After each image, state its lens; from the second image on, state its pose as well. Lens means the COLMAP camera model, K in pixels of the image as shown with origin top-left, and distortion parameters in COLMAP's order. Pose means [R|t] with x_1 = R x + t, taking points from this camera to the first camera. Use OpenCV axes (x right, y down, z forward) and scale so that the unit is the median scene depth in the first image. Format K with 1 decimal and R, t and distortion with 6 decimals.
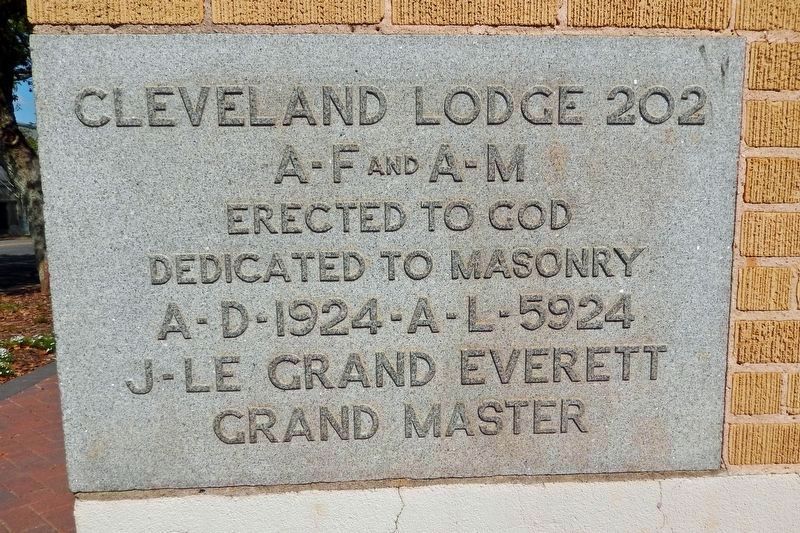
lens RADIAL K [[555.3, 0, 400.2], [0, 555.3, 268.9], [0, 0, 1]] dist [-0.008160, 0.000944]
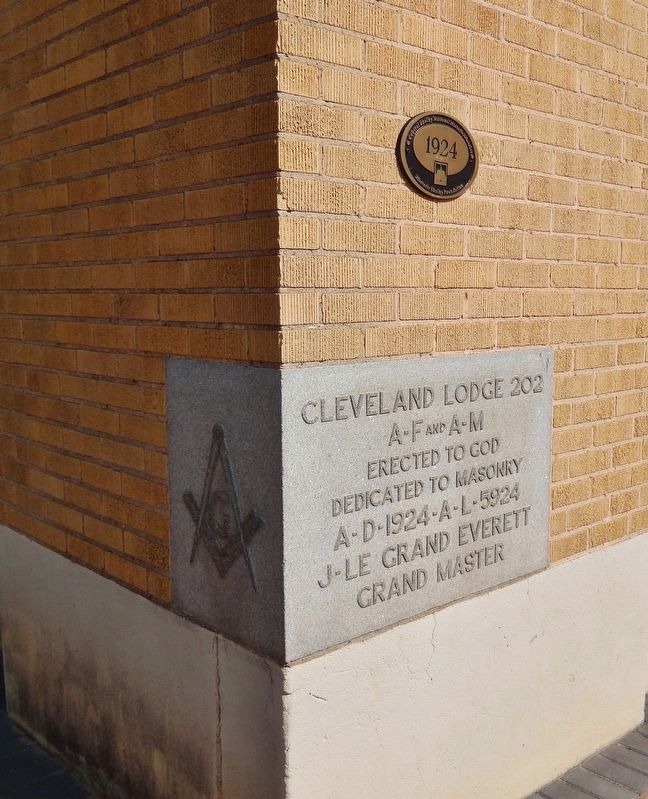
lens RADIAL K [[880.9, 0, 328.0], [0, 880.9, 395.1], [0, 0, 1]] dist [-0.064923, 0.000000]
pose [[0.779078, -0.070401, 0.622961, -1.968217], [0.073196, 0.997093, 0.021142, -0.366800], [-0.622639, 0.029127, 0.781967, -0.957082]]
